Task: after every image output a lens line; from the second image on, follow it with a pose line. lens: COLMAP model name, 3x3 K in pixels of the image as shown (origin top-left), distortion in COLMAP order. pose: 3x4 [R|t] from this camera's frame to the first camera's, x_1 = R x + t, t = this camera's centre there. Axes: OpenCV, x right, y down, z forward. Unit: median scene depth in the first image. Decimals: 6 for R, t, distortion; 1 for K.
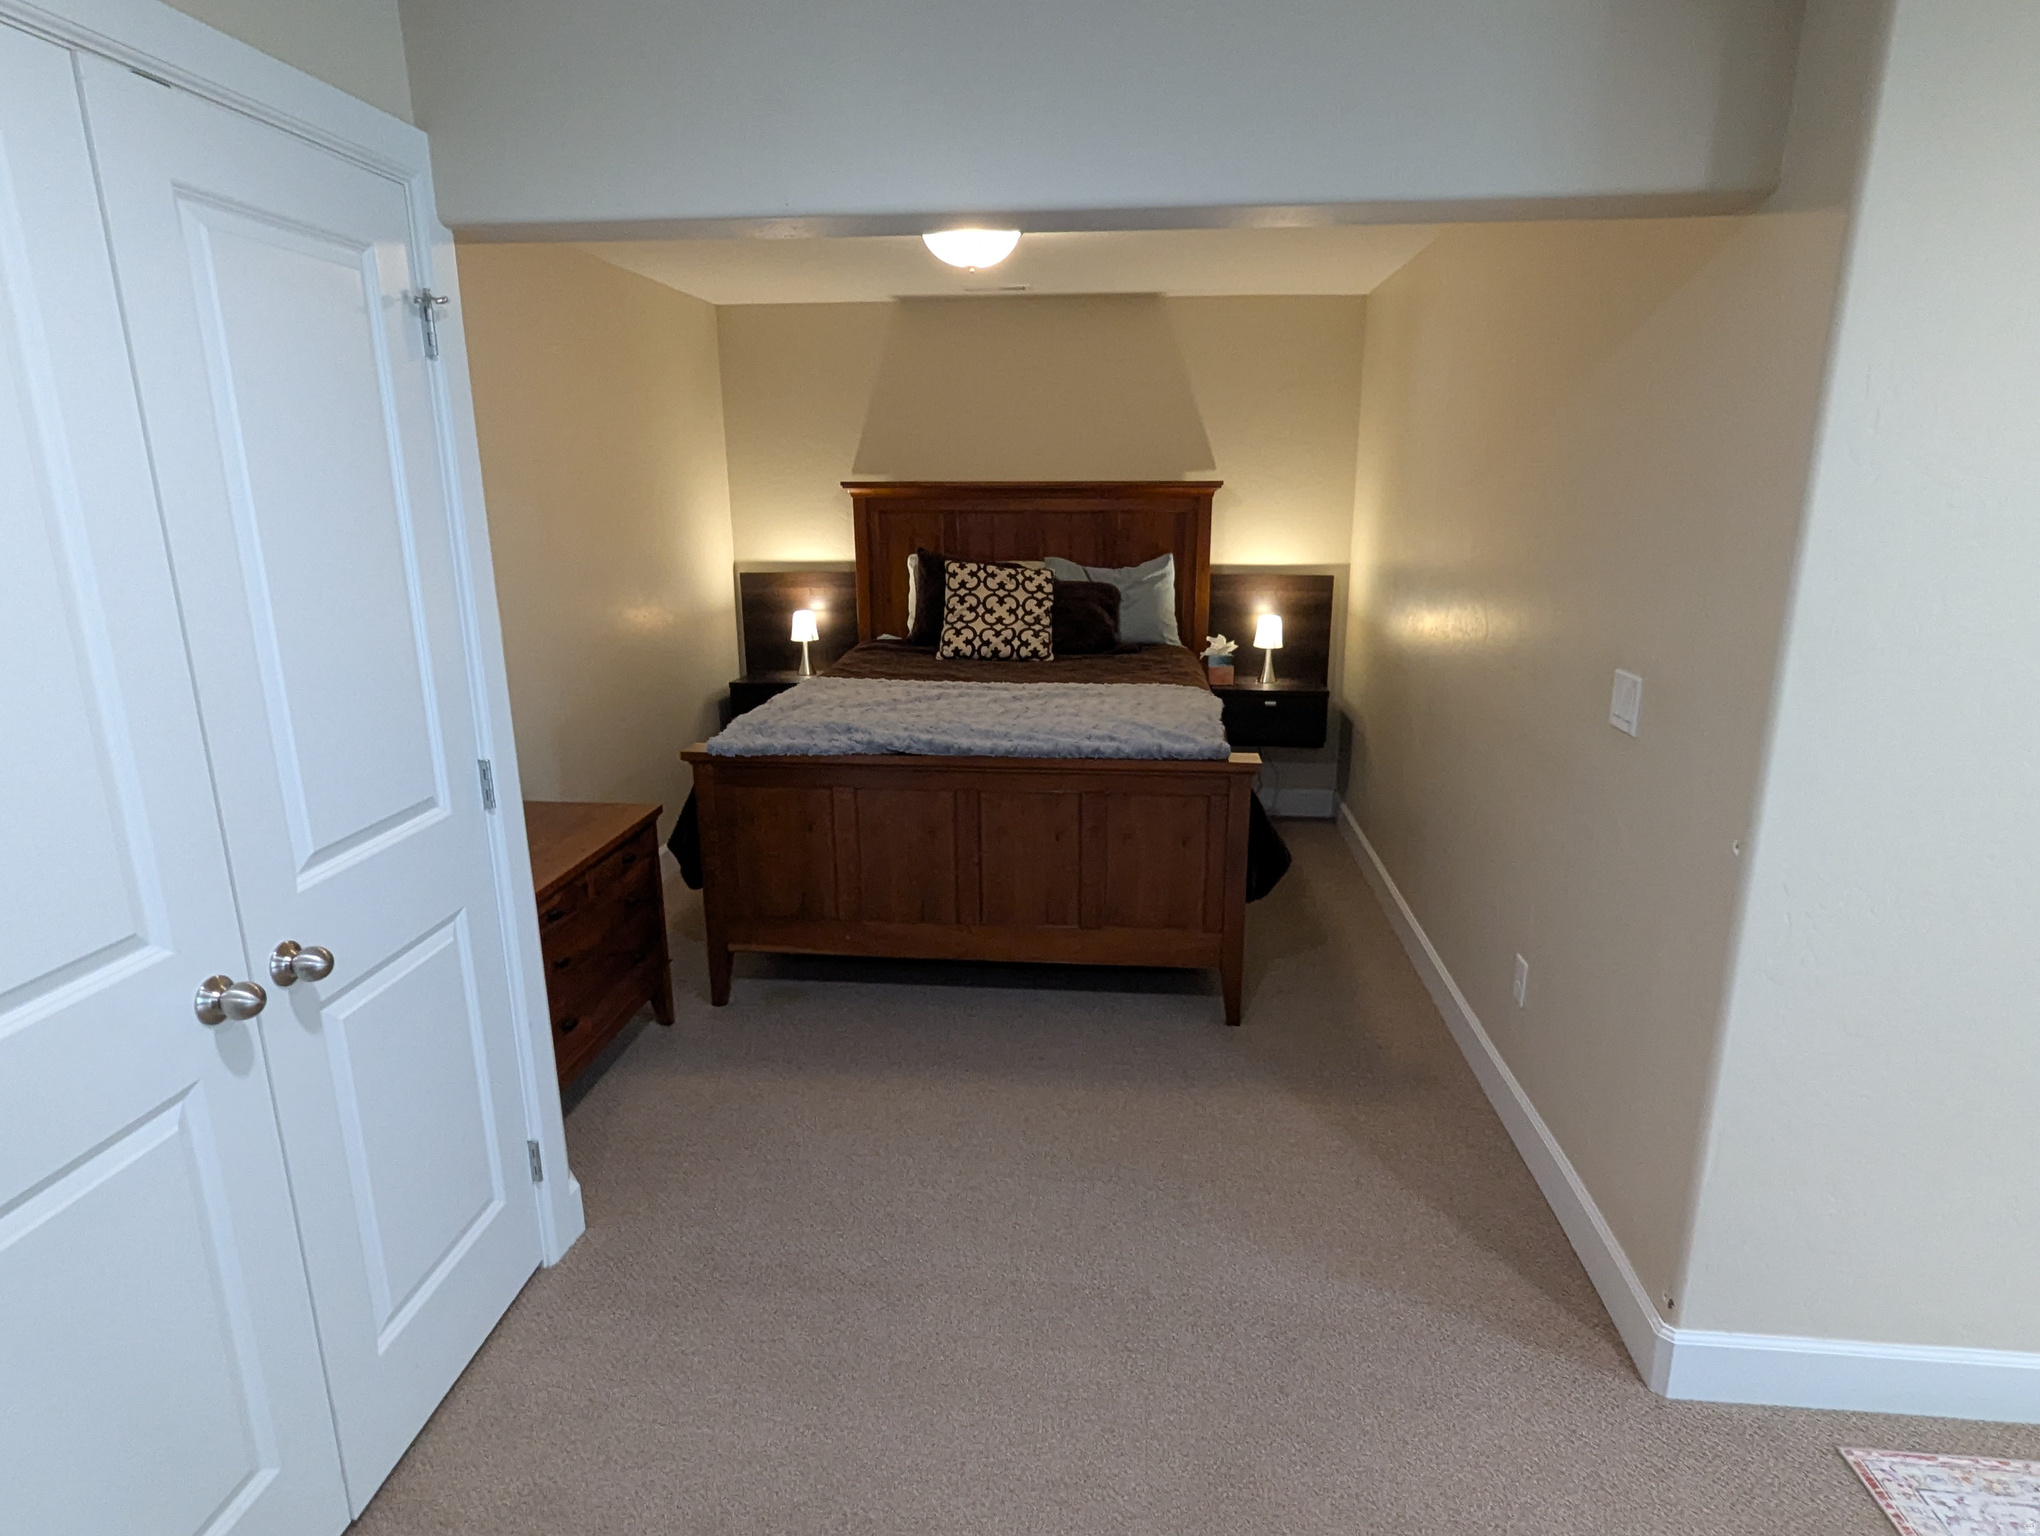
lens RADIAL K [[1133.0, 0, 1021.8], [0, 1133.0, 767.8], [0, 0, 1]] dist [-0.003194, 0.014359]
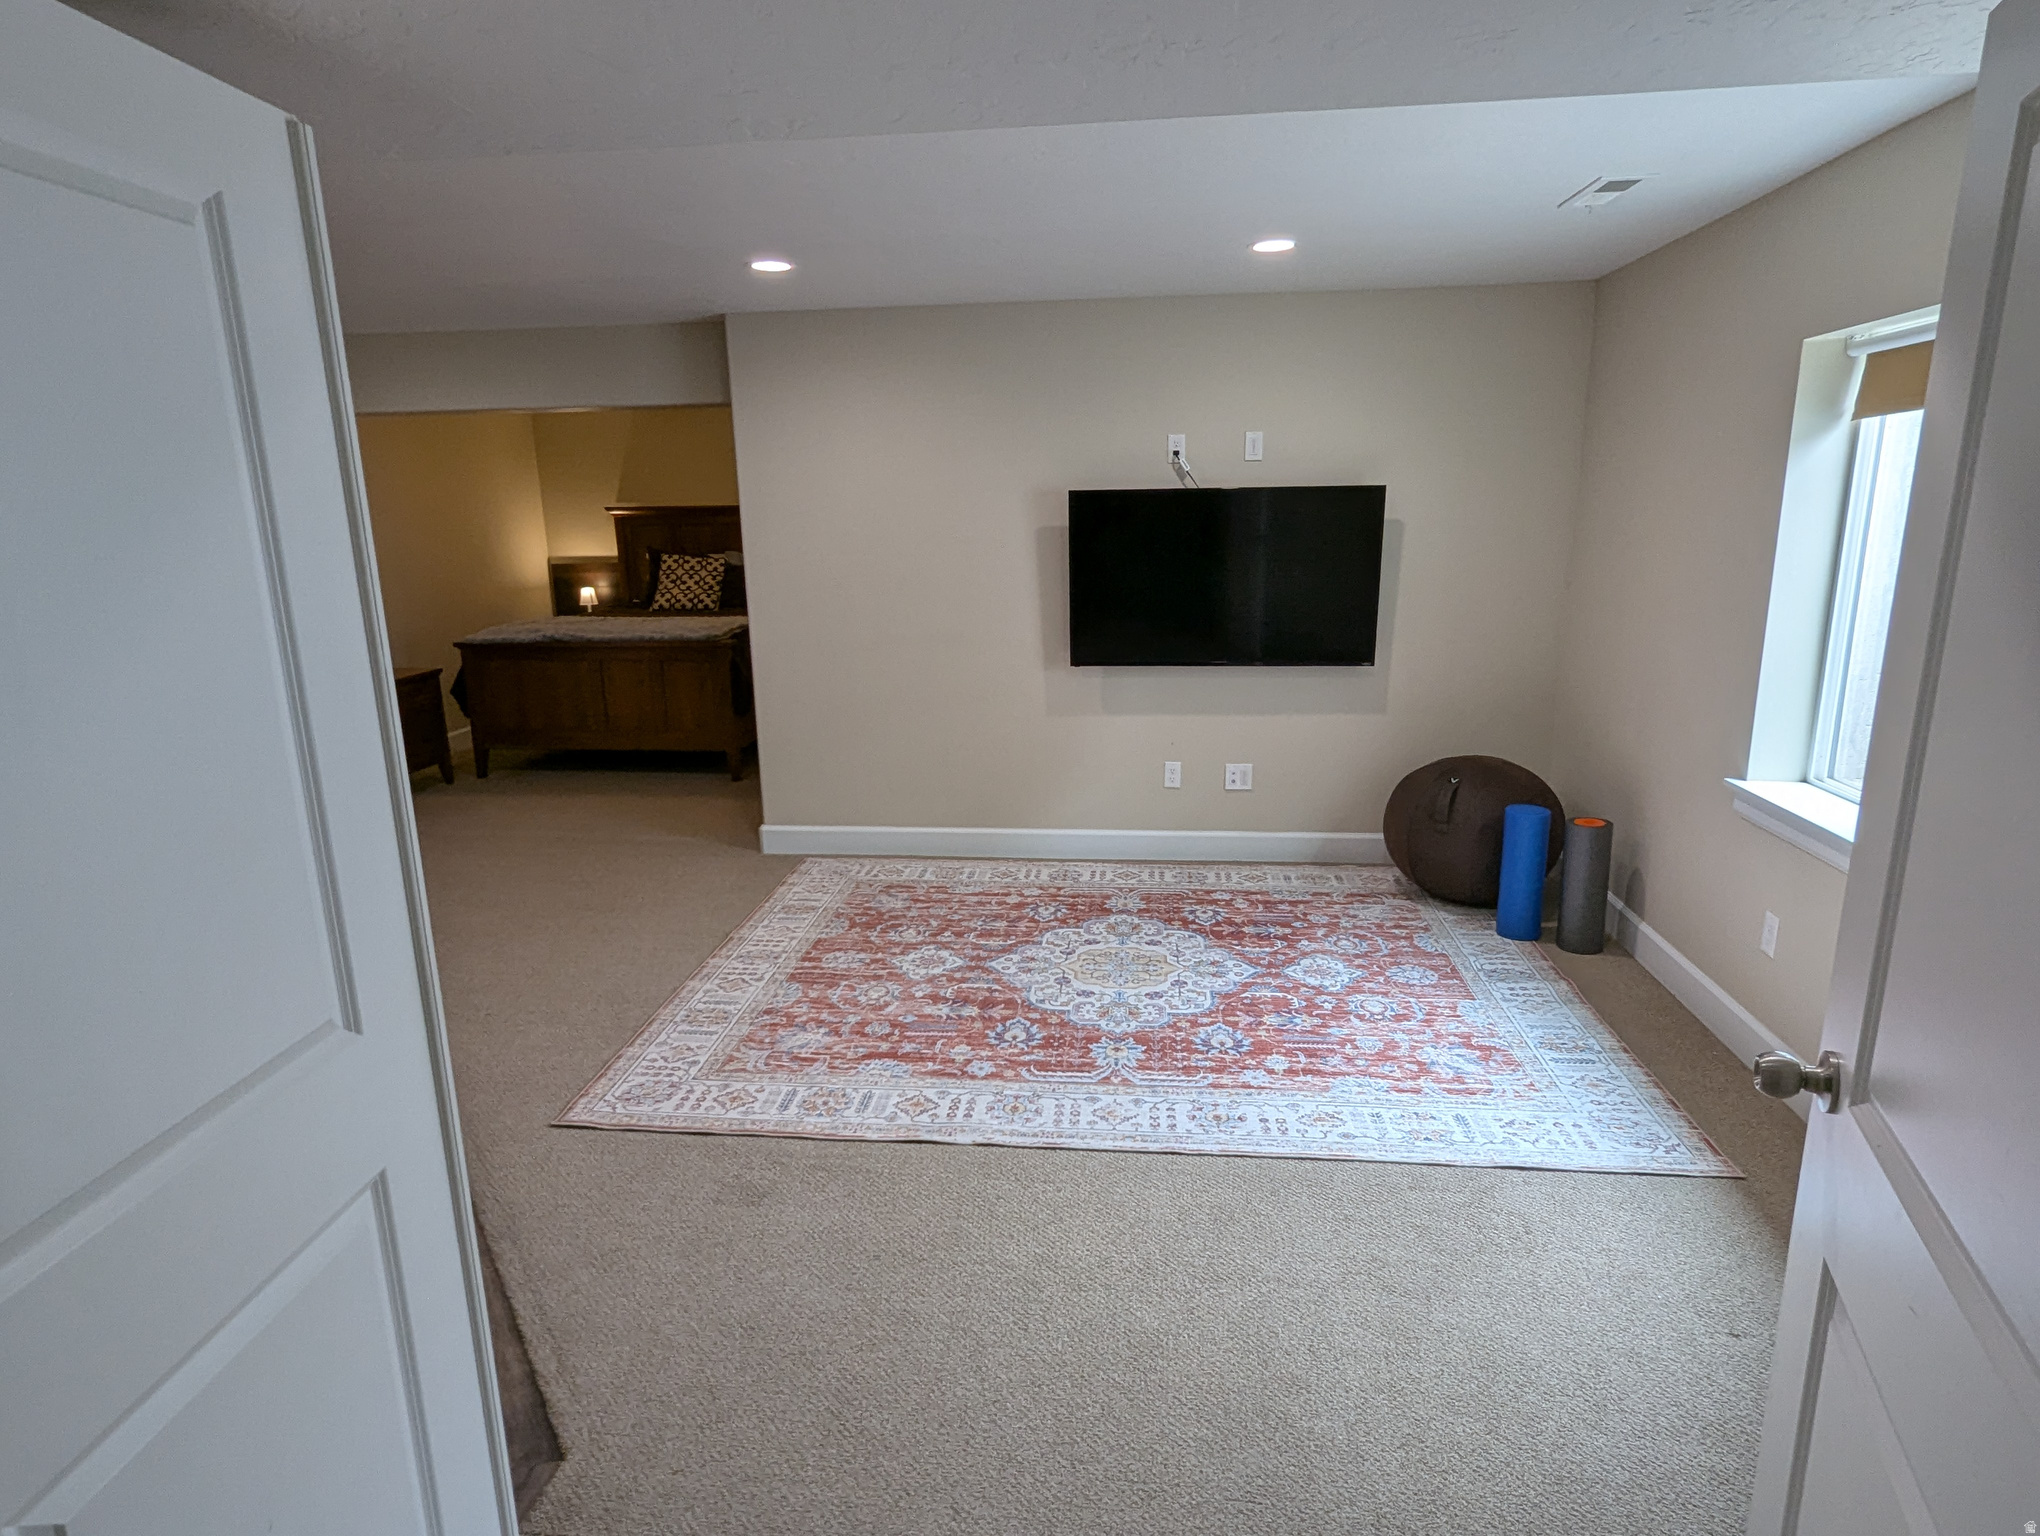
lens RADIAL K [[1133.0, 0, 1029.4], [0, 1133.0, 766.3], [0, 0, 1]] dist [-0.003194, 0.014359]
pose [[0.999769, -0.007208, -0.020248, 0.515999], [0.006743, 0.999714, -0.022925, 0.175756], [0.020407, 0.022783, 0.999532, -0.663240]]
